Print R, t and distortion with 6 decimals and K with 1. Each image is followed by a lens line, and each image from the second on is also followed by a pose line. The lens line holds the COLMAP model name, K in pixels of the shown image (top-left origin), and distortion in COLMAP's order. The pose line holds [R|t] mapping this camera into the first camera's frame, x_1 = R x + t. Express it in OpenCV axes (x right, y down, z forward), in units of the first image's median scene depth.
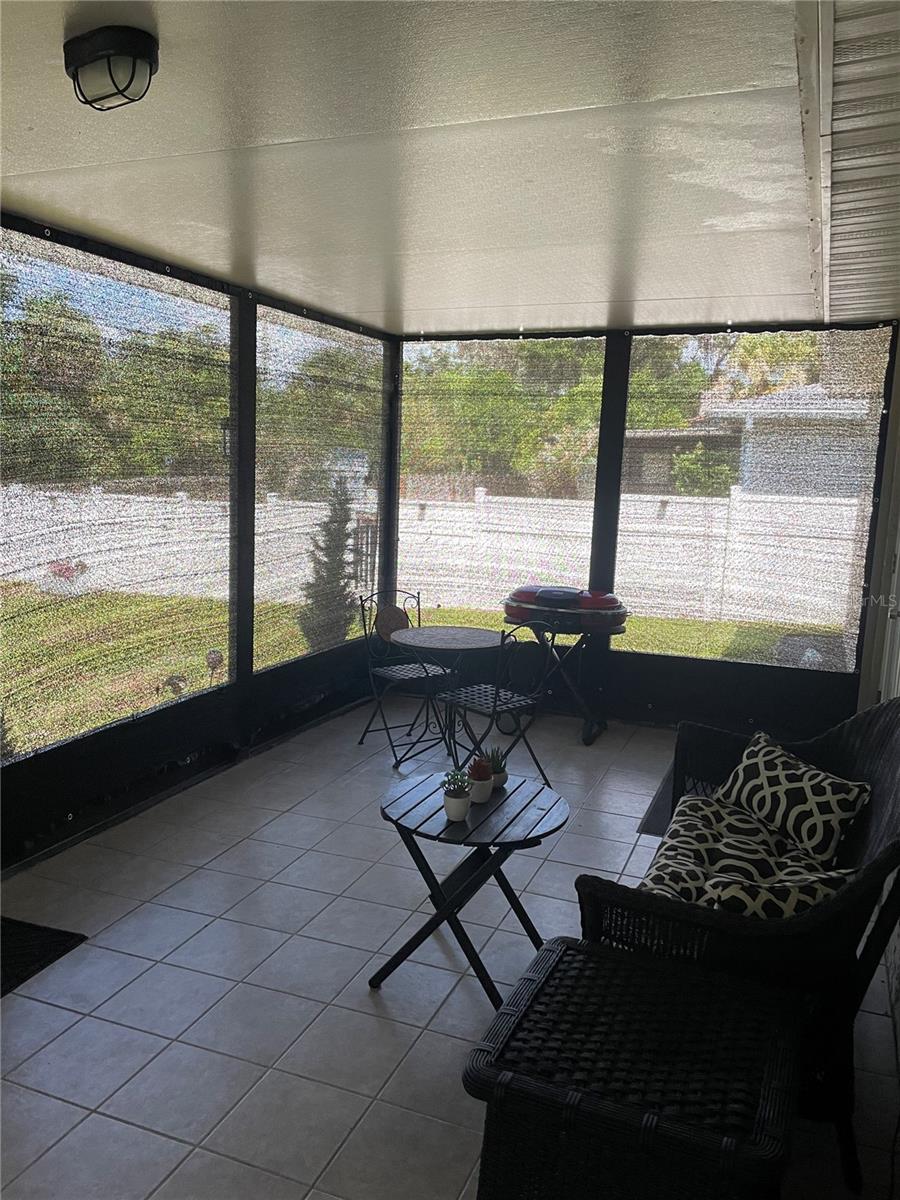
lens RADIAL K [[920.4, 0, 458.2], [0, 920.4, 597.0], [0, 0, 1]] dist [0.111070, -0.134841]
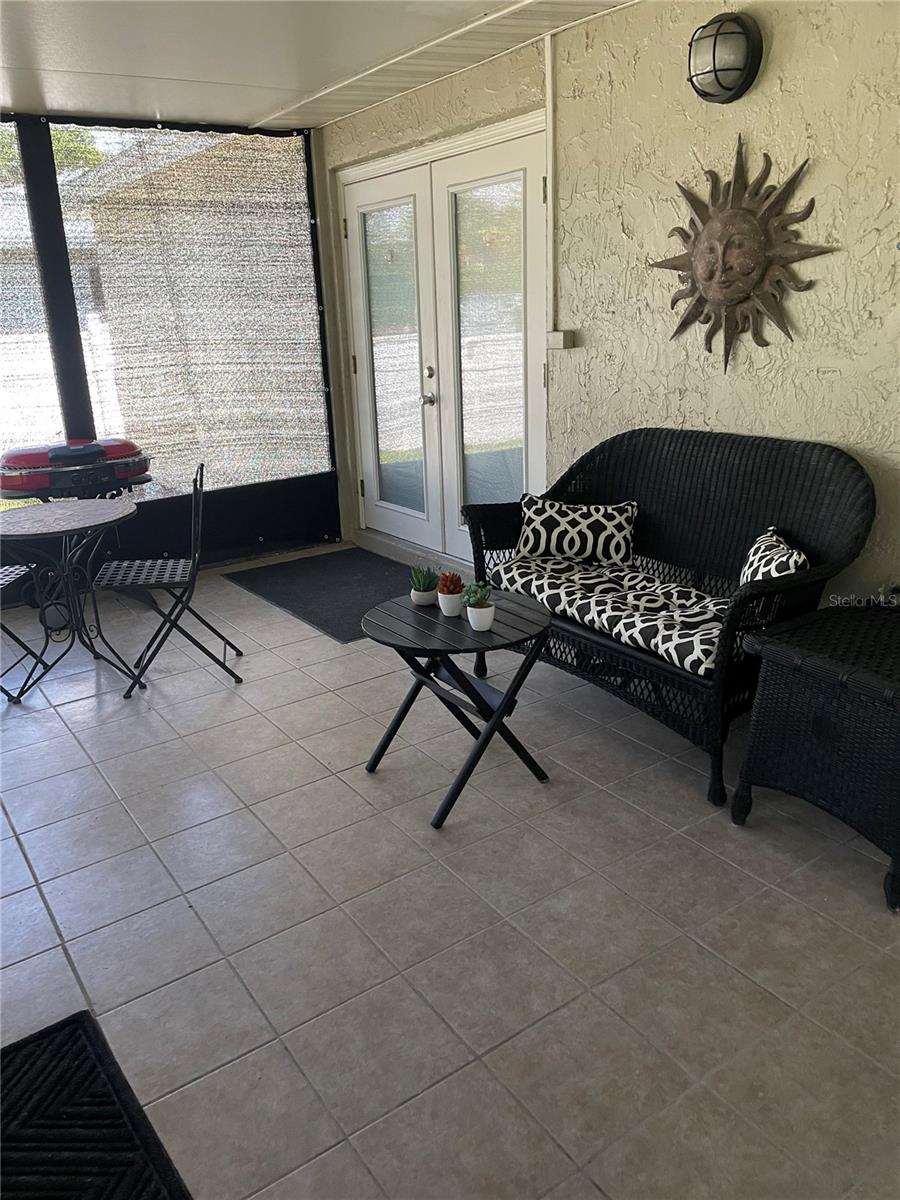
lens RADIAL K [[920.4, 0, 458.2], [0, 920.4, 597.0], [0, 0, 1]] dist [0.111070, -0.134841]
pose [[0.561367, -0.310641, 0.767052, -0.673909], [0.185290, 0.950525, 0.249339, -0.040183], [-0.806557, 0.002156, 0.591152, 0.378858]]
